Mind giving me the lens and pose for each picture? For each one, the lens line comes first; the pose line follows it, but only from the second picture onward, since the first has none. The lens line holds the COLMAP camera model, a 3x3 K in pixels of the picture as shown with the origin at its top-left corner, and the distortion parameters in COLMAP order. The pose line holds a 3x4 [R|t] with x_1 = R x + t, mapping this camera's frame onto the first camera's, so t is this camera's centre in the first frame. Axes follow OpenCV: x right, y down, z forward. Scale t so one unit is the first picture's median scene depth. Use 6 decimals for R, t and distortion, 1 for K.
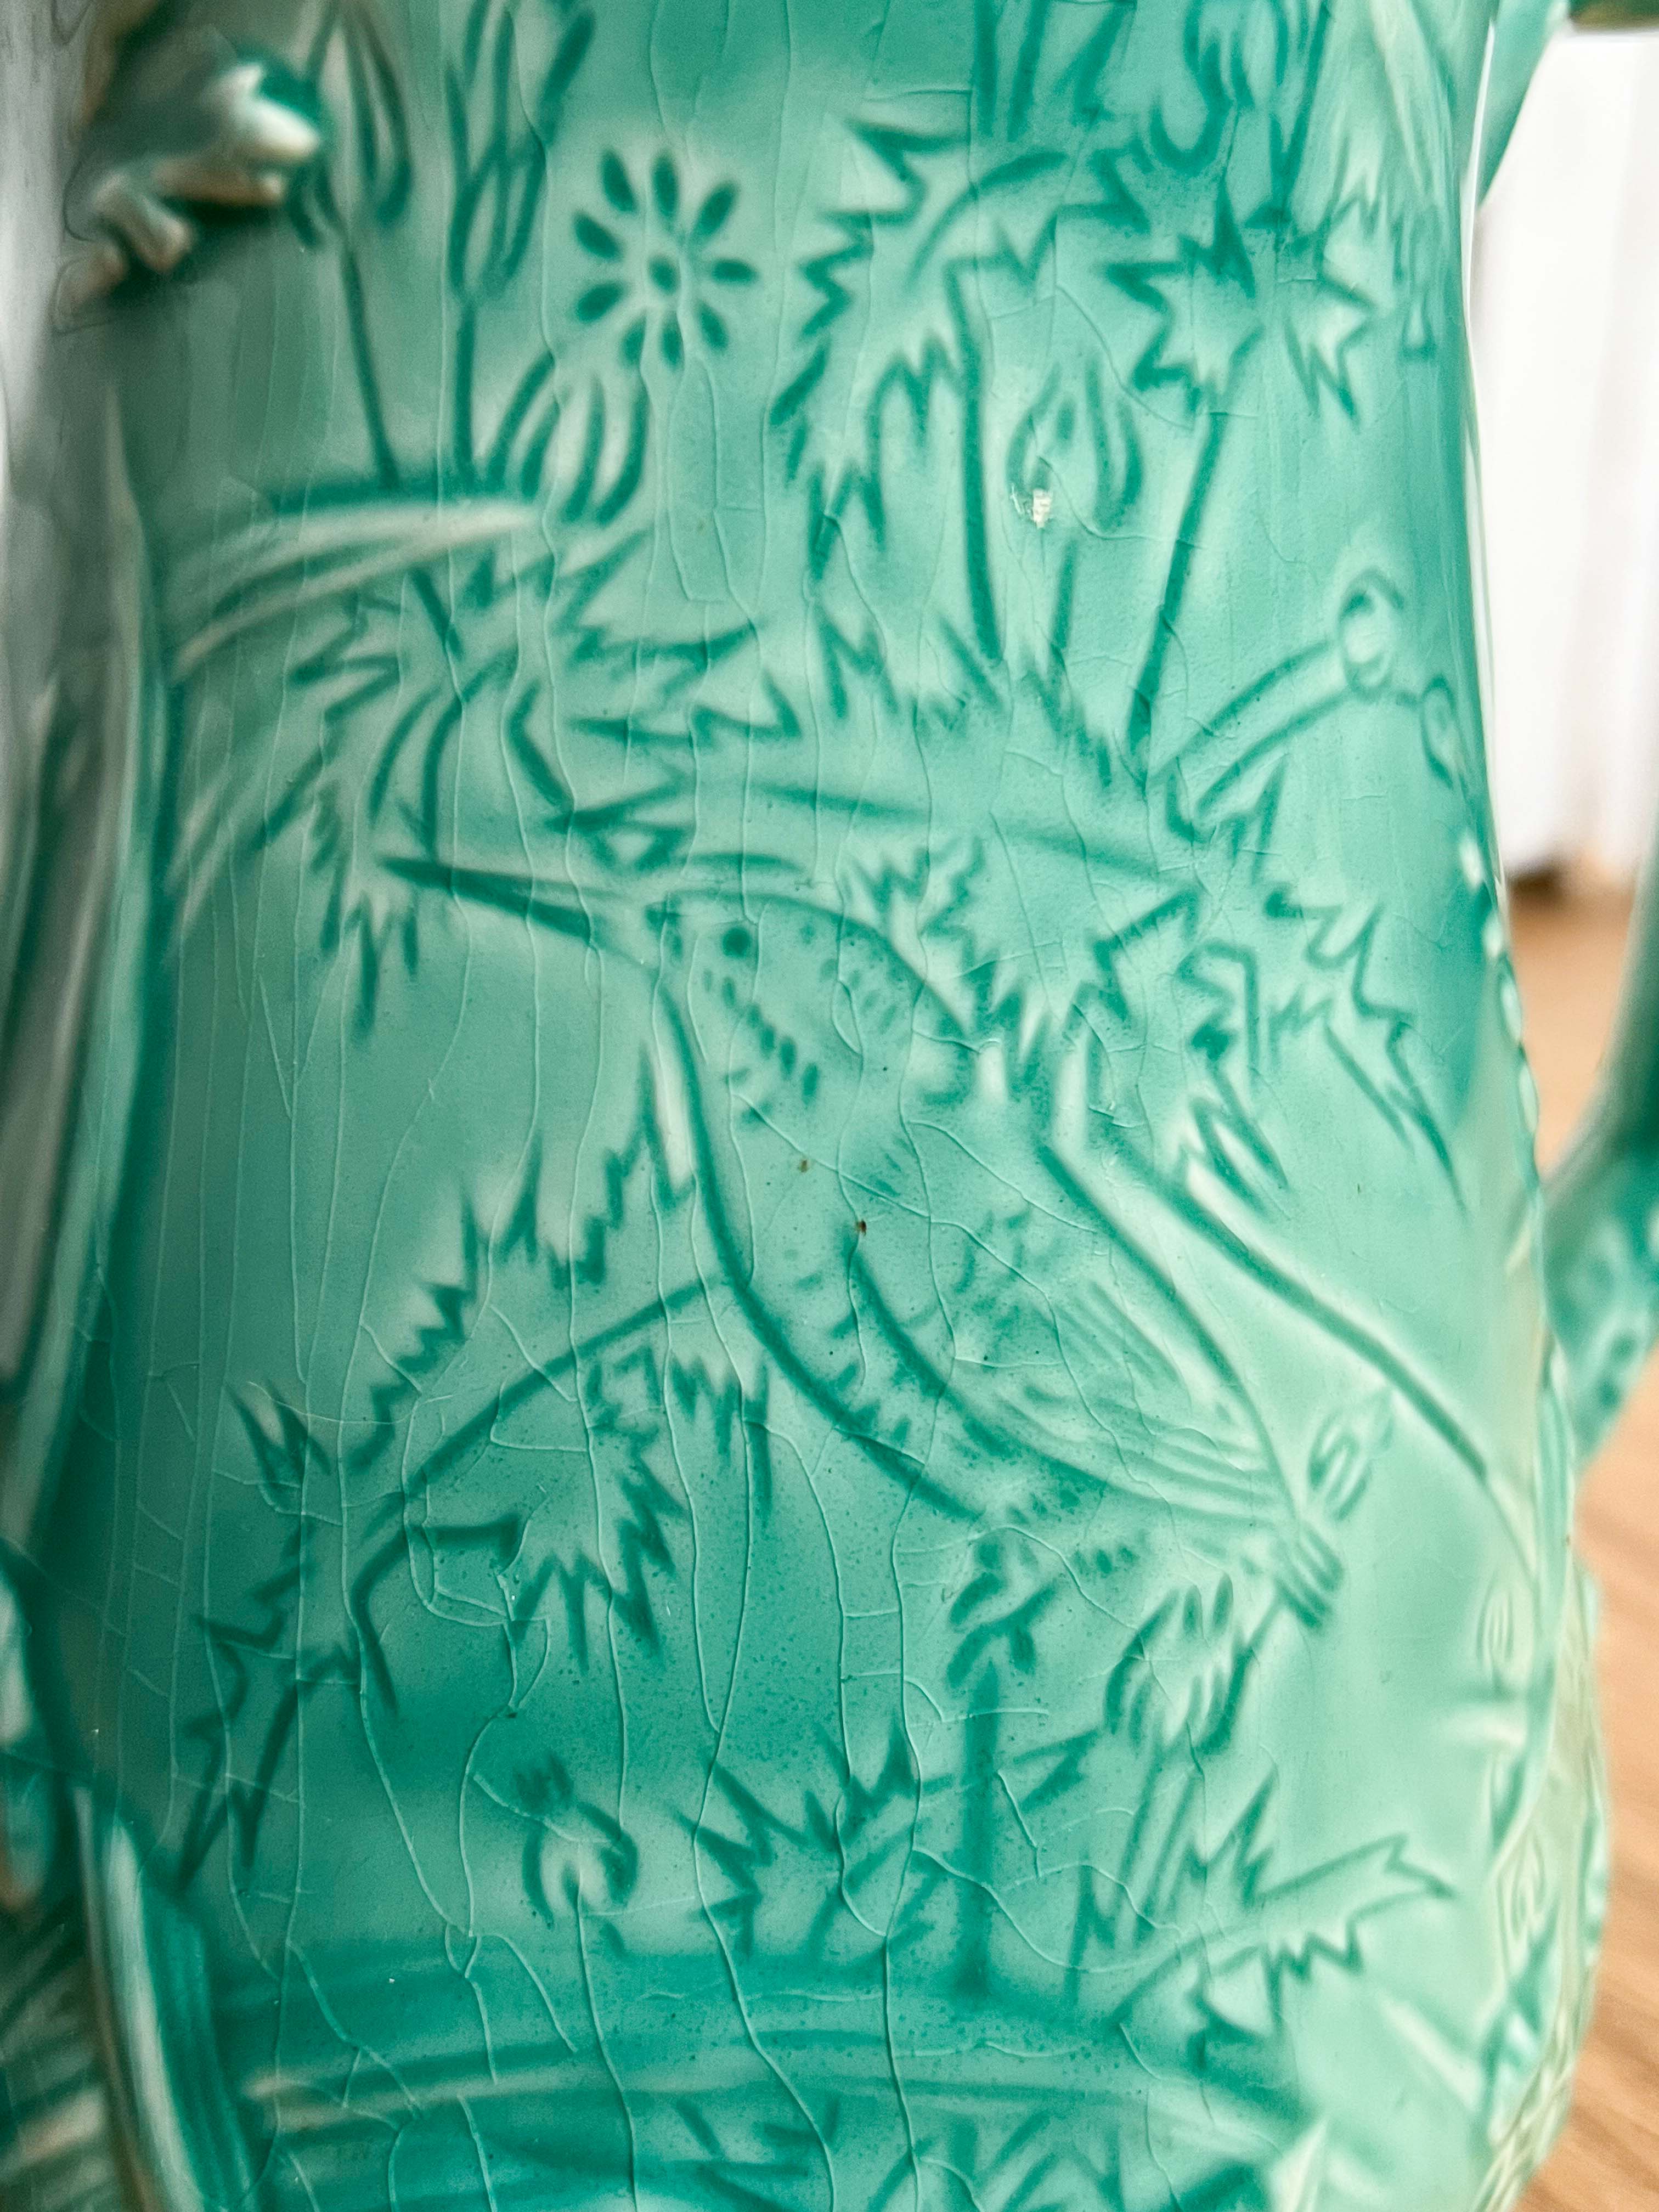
lens RADIAL K [[2262.7, 0, 797.5], [0, 2262.7, 1108.1], [0, 0, 1]] dist [0.128548, -0.463184]
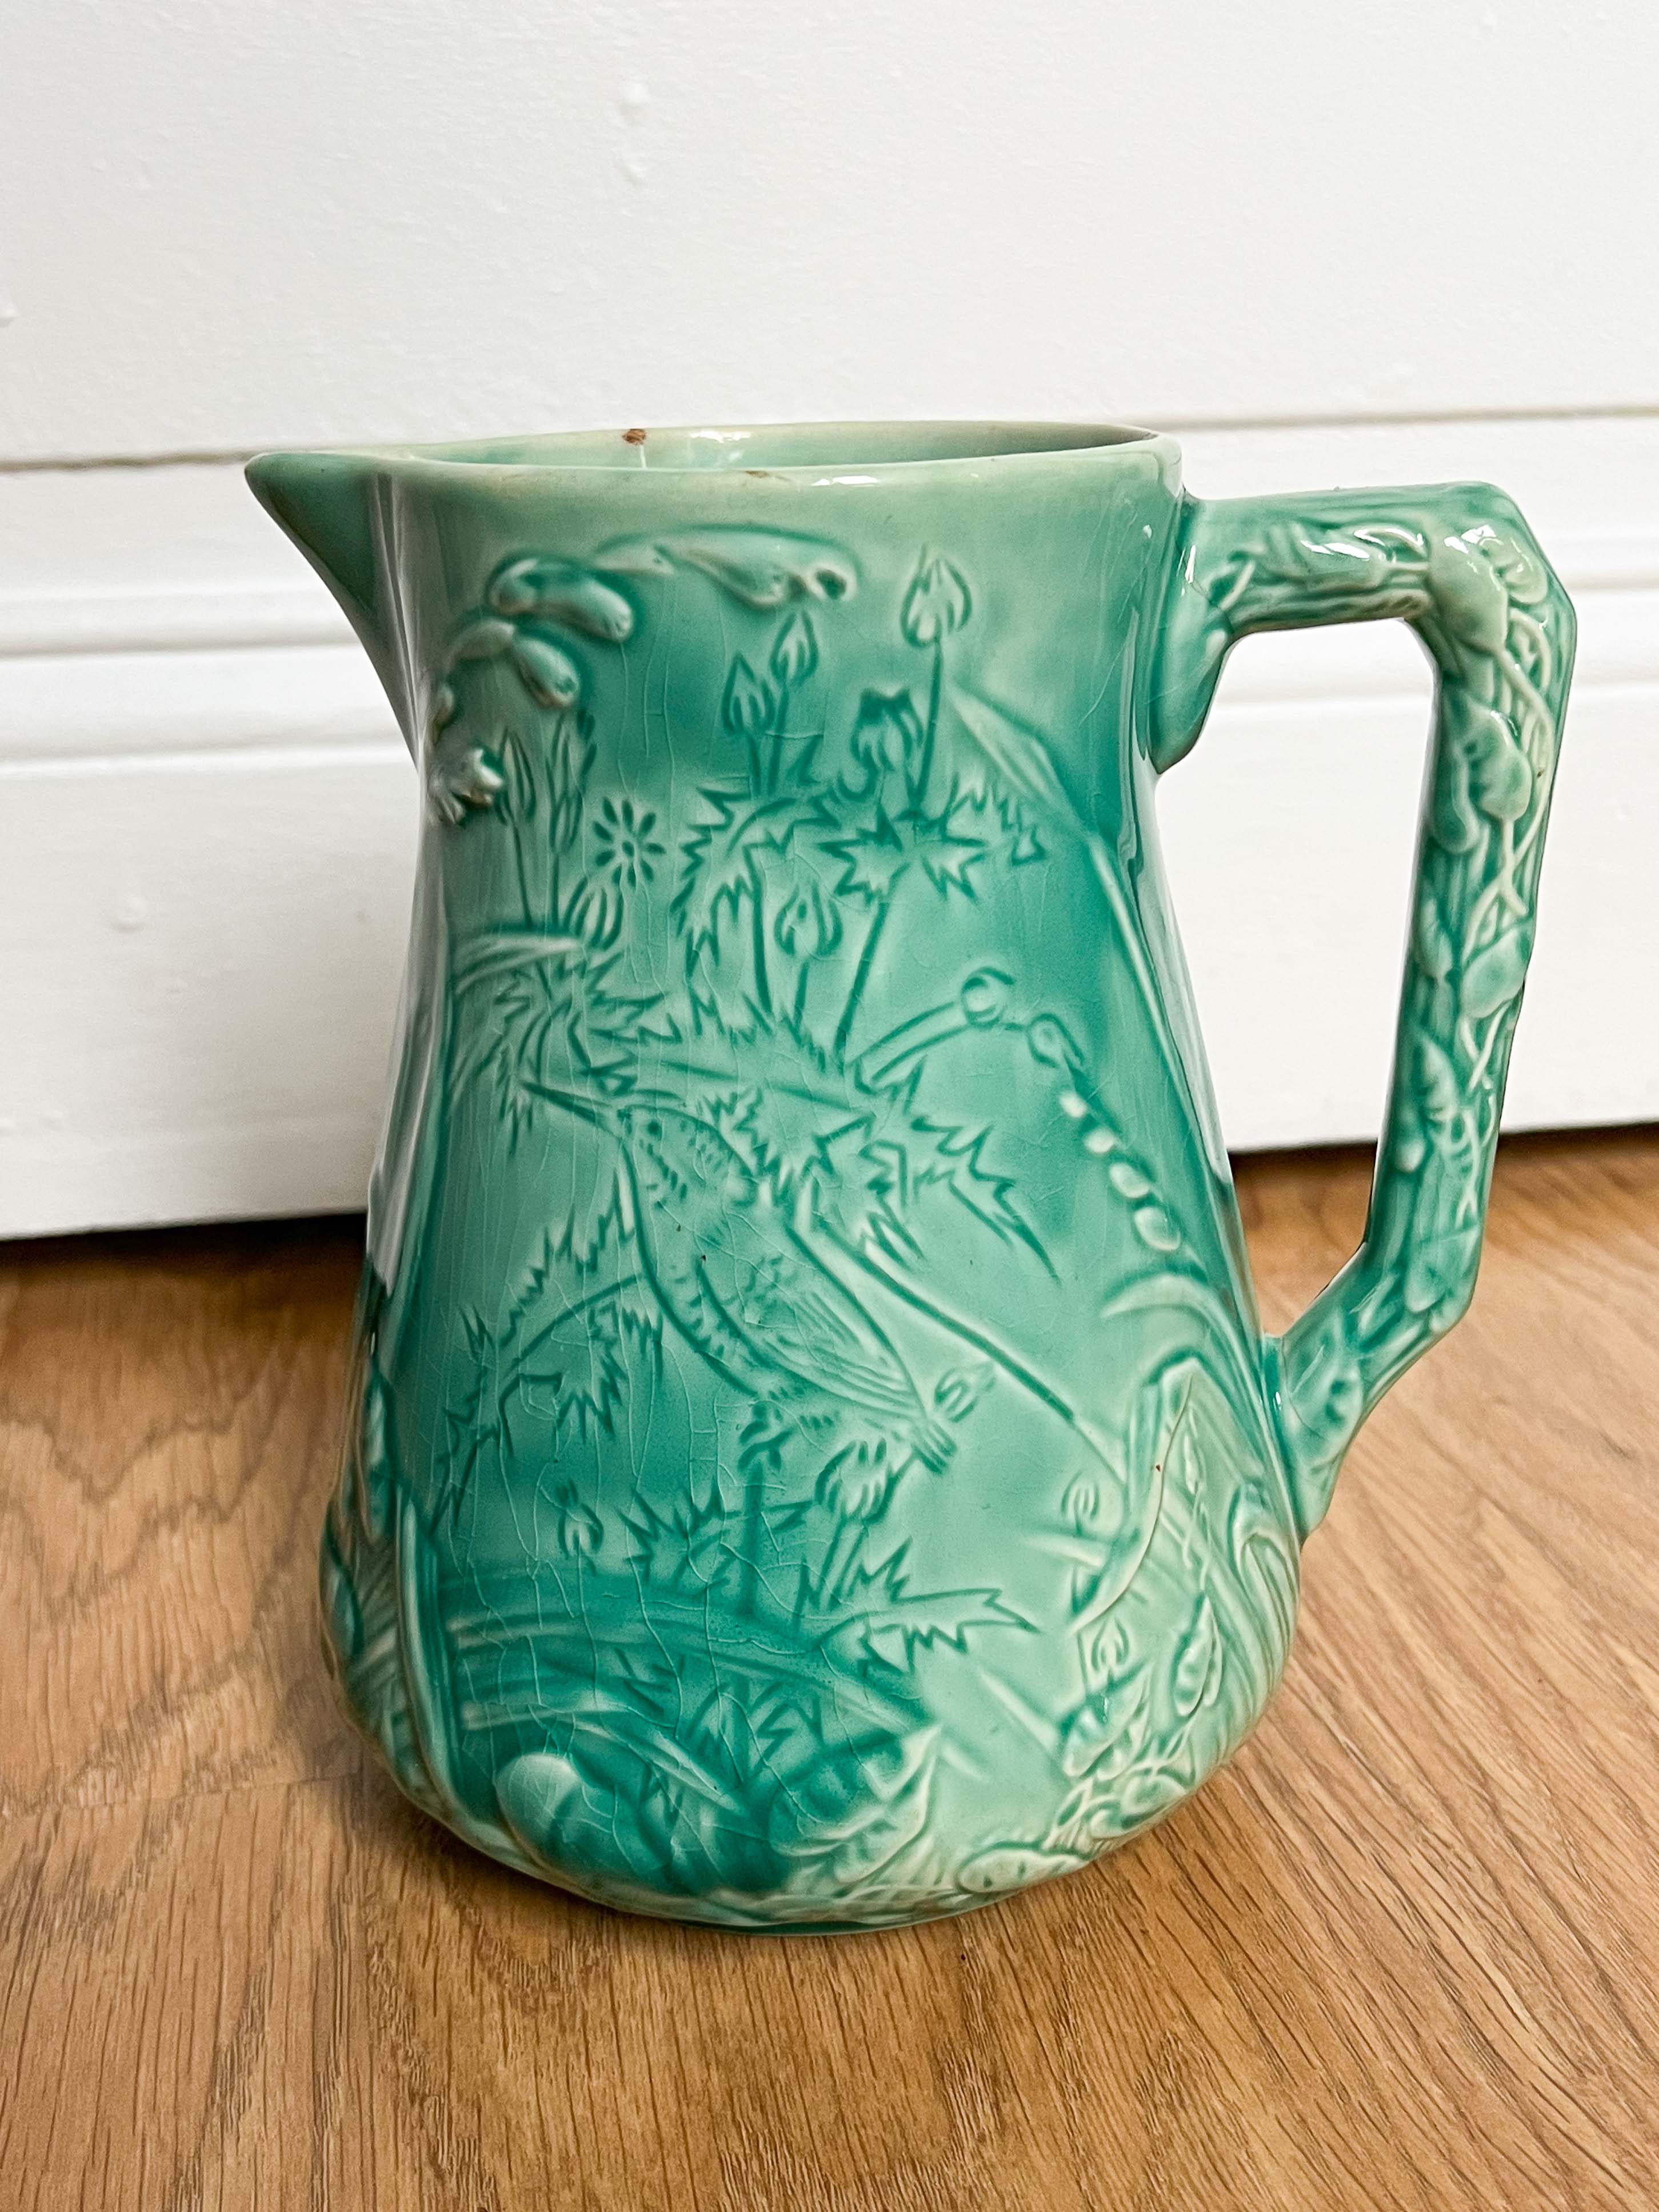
lens RADIAL K [[2592.1, 0, 958.0], [0, 2592.1, 1157.6], [0, 0, 1]] dist [0.225969, -0.717881]
pose [[0.947620, 0.070508, -0.311521, 1.032474], [-0.072628, 0.997348, 0.004806, -0.075023], [0.311033, 0.018070, 0.950227, -1.334481]]
